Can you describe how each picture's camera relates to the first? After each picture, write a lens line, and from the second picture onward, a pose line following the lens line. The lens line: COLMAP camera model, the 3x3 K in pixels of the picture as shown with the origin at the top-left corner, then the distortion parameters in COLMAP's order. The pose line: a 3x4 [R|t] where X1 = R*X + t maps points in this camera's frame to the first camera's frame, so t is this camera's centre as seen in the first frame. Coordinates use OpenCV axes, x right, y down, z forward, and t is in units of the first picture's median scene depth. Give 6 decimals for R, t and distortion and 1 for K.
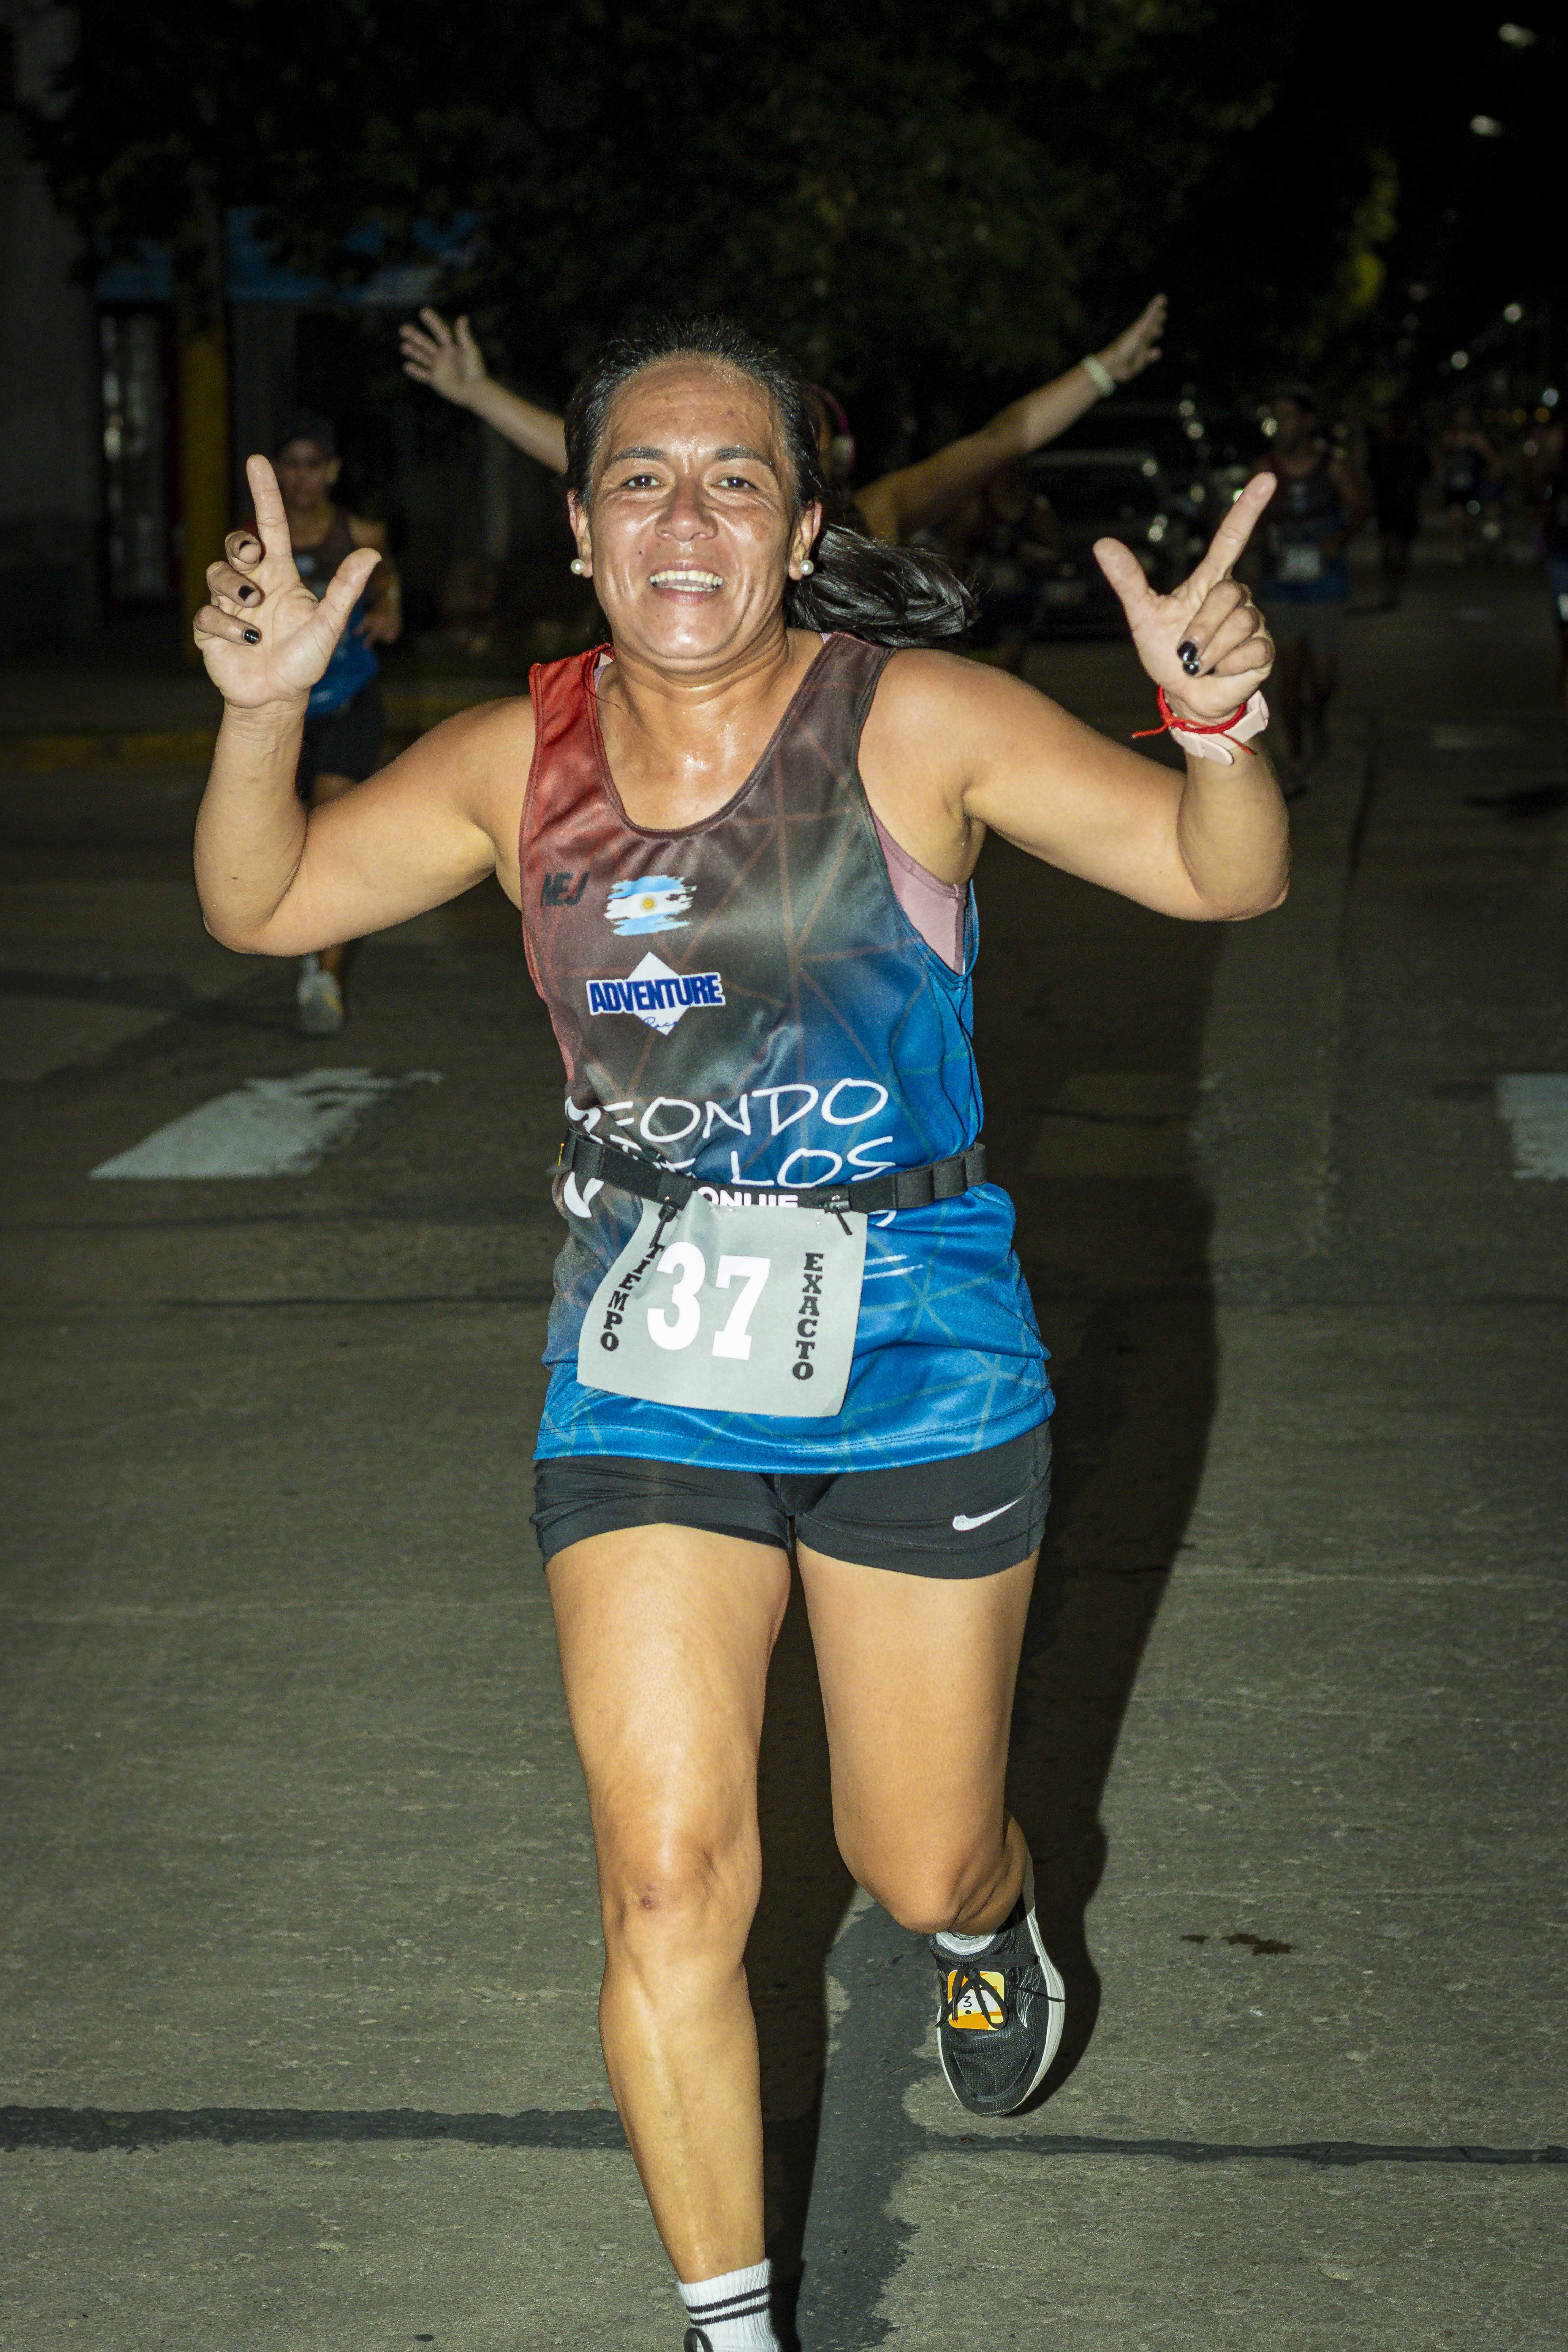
lens RADIAL K [[5571.5, 0, 790.3], [0, 5571.5, 1428.3], [0, 0, 1]] dist [0.176119, -0.416180]
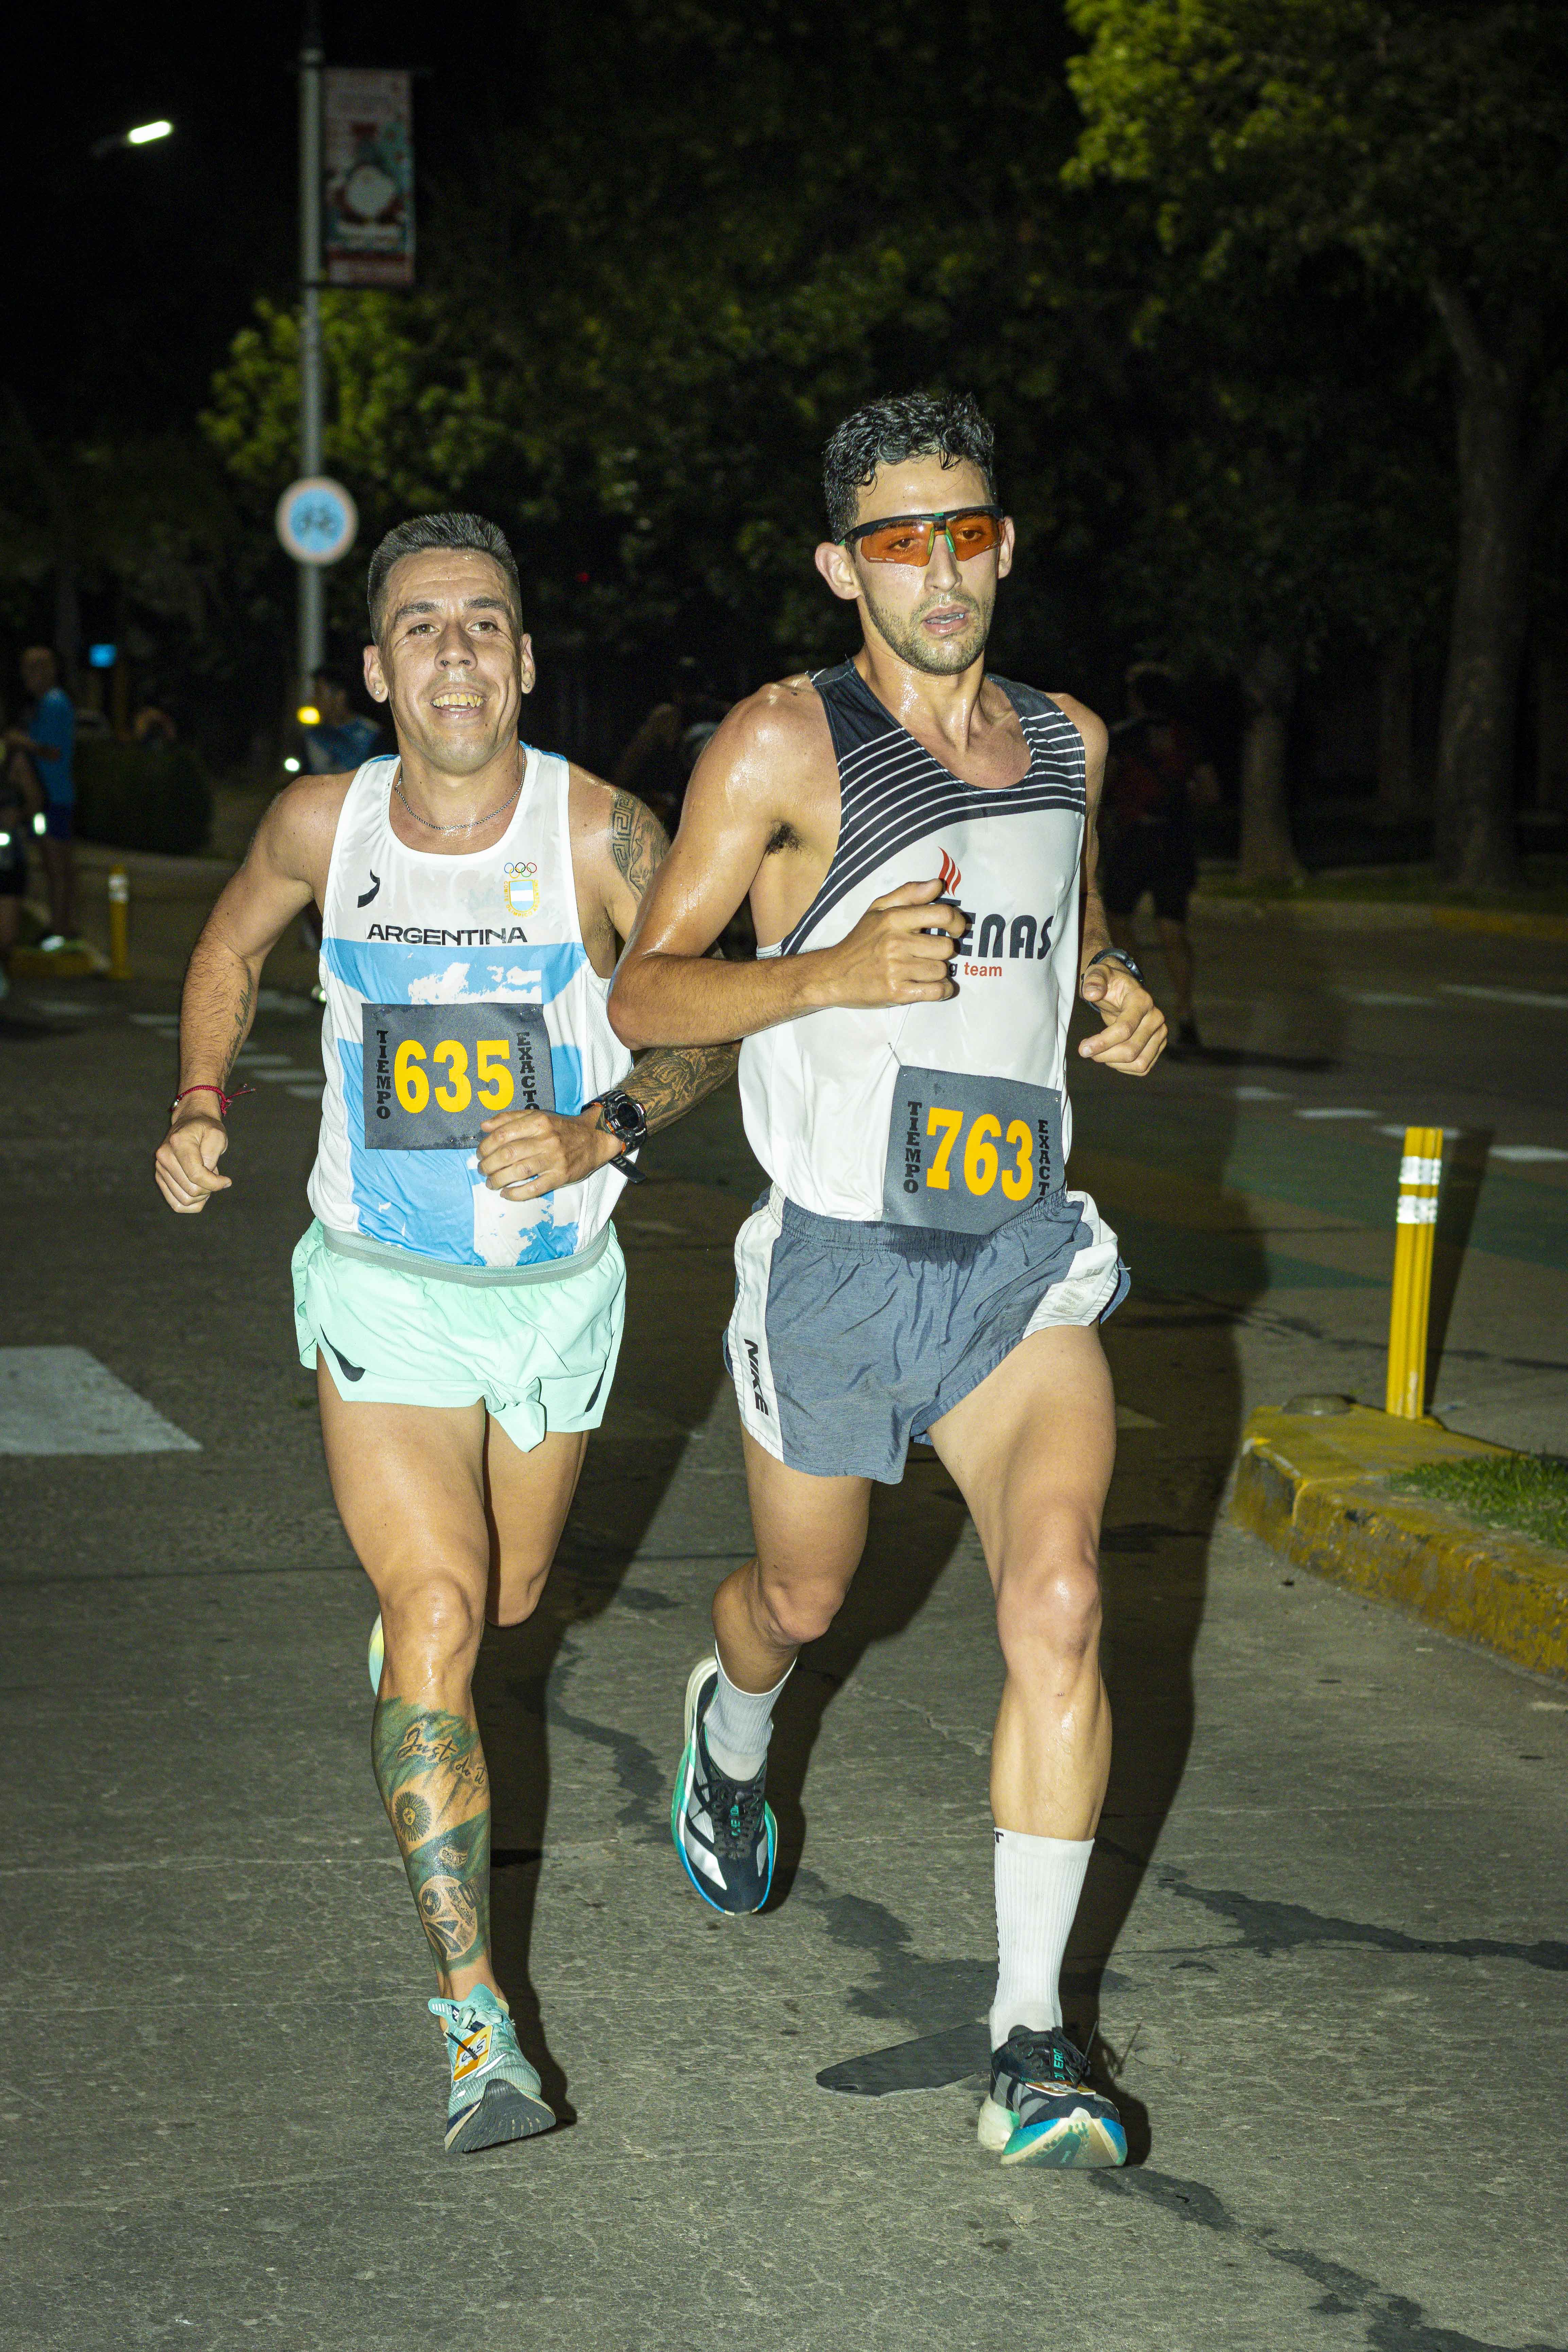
lens RADIAL K [[5553.0, 0, 788.7], [0, 5553.0, 1432.5], [0, 0, 1]] dist [0.154583, -0.005676]
pose [[0.940617, -0.039506, 0.337162, -0.079965], [0.054870, 0.997839, -0.036160, -0.005925], [-0.335005, 0.052513, 0.940752, 0.015862]]
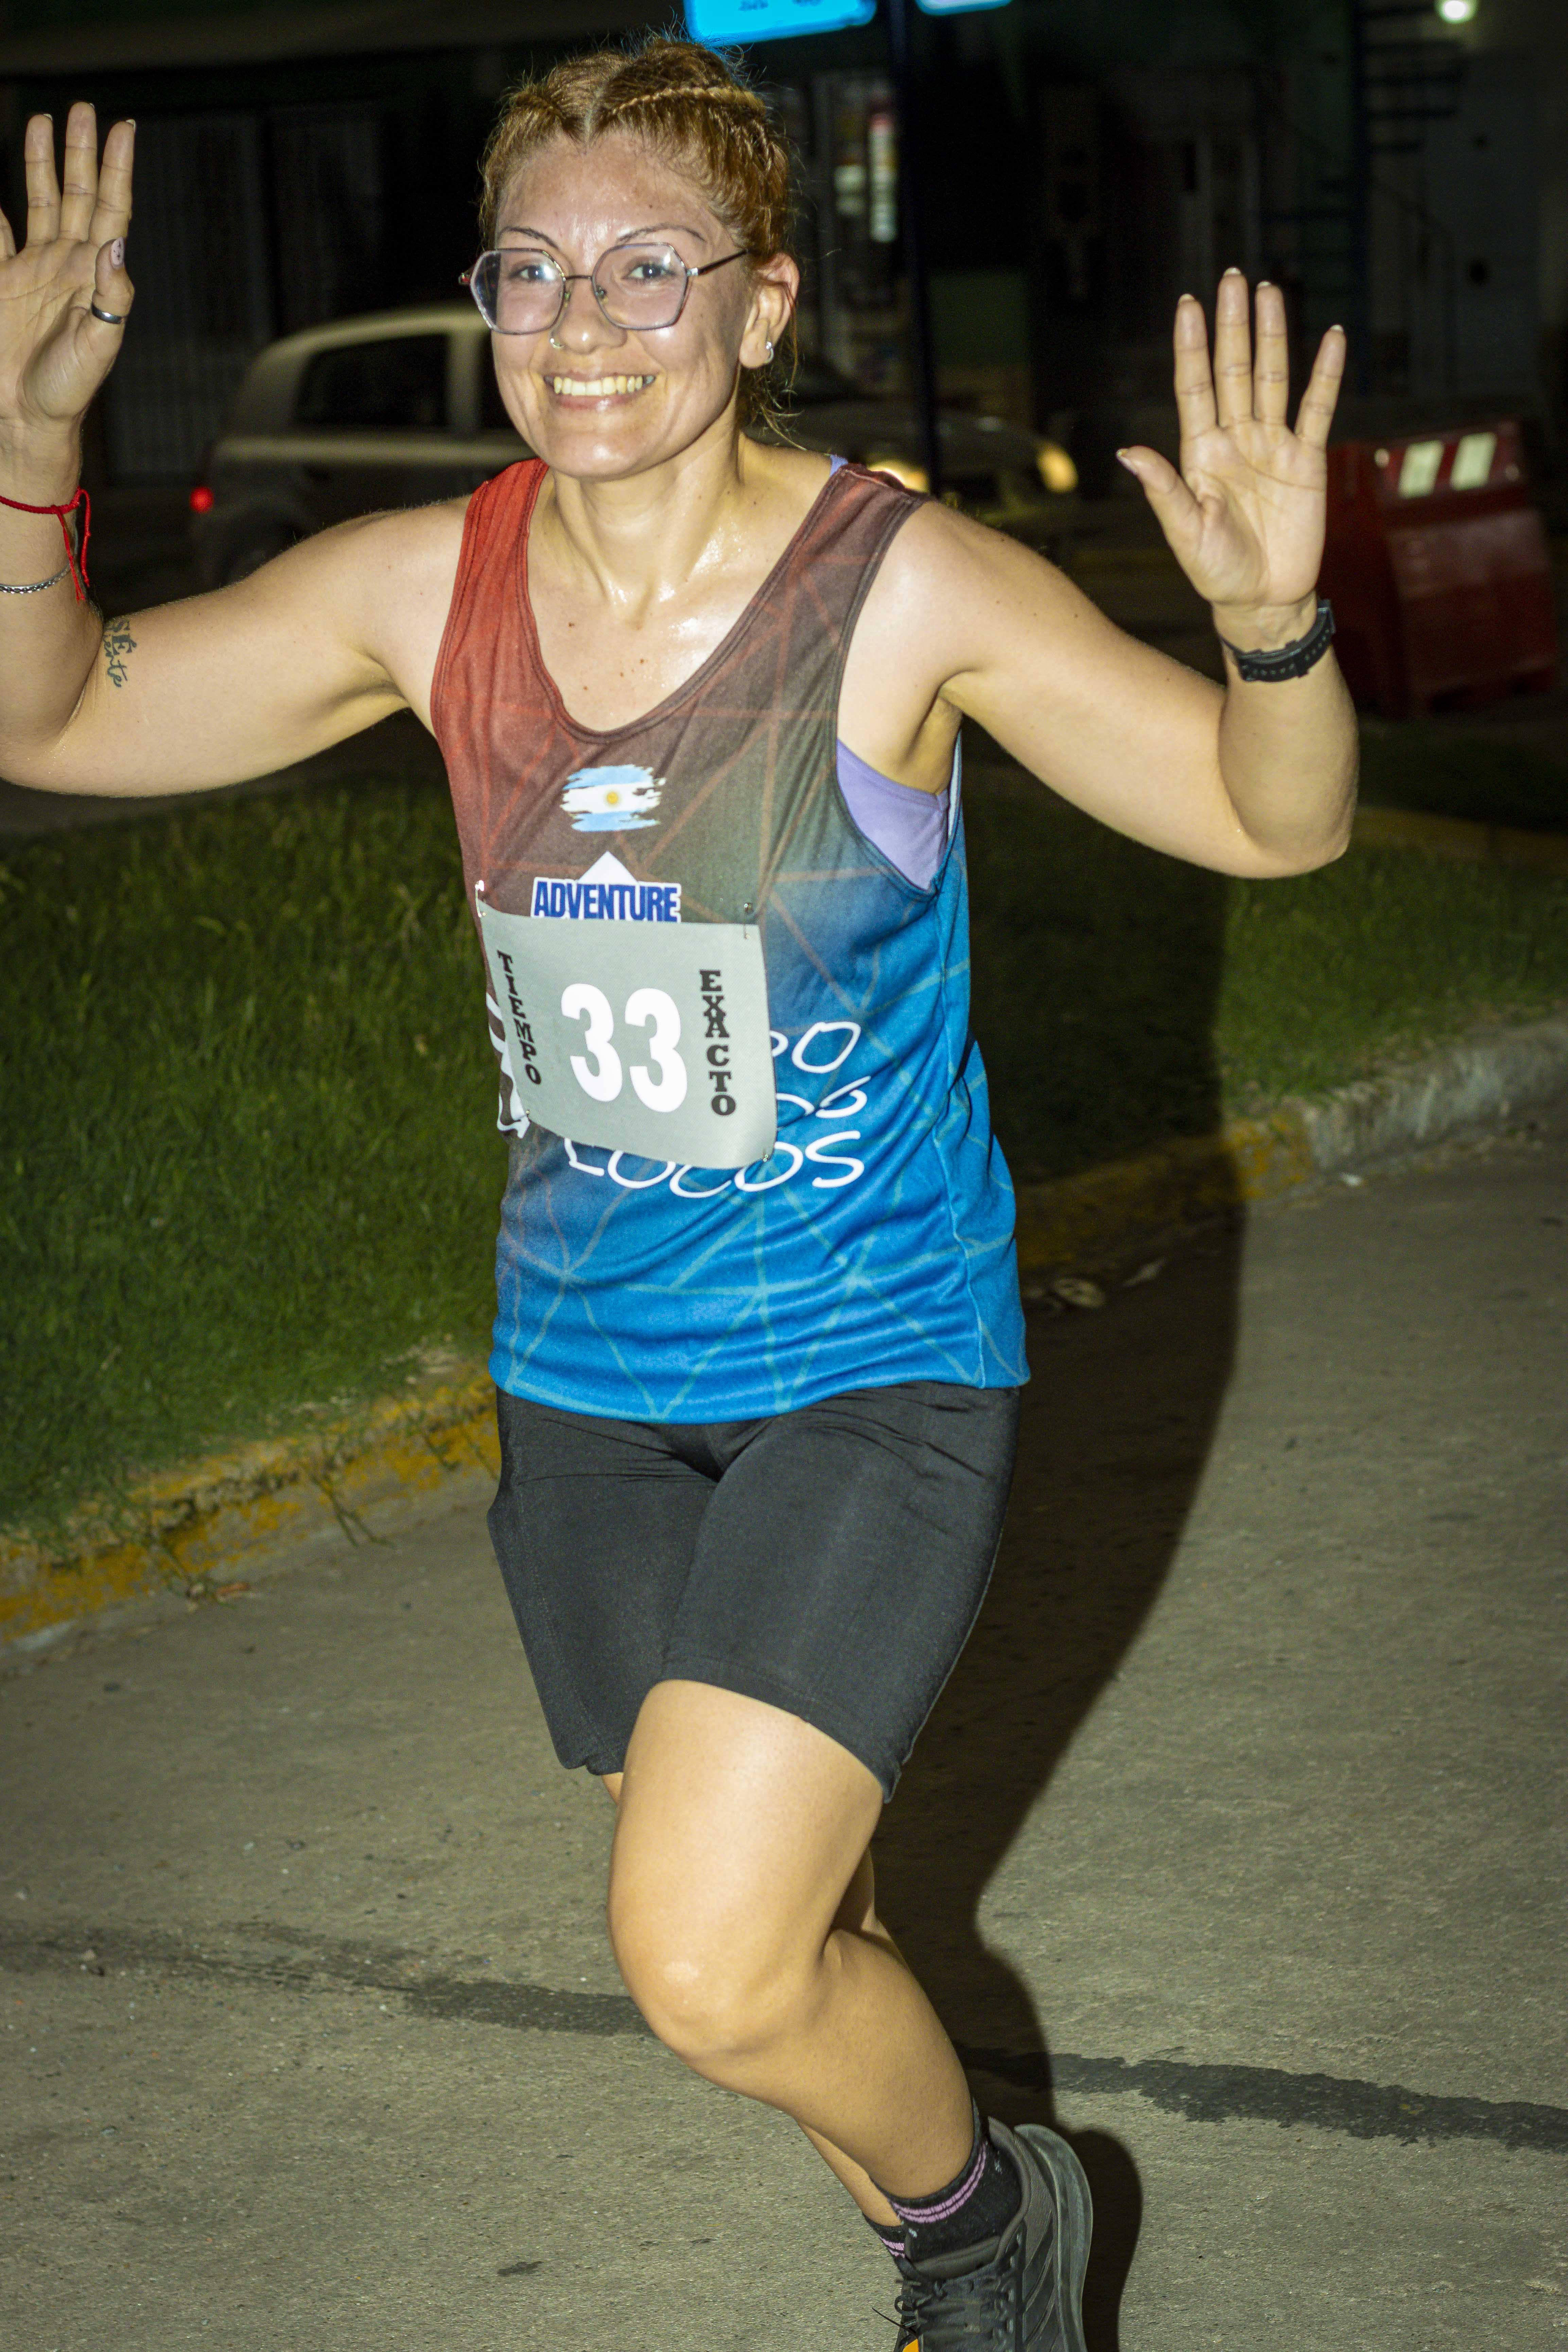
lens RADIAL K [[5588.5, 0, 778.4], [0, 5588.5, 1404.3], [0, 0, 1]] dist [0.161790, -0.145411]
pose [[0.905882, 0.055403, -0.419891, 0.086634], [-0.040414, 0.998191, 0.044516, -0.014046], [0.421597, -0.023357, 0.906482, 0.070363]]
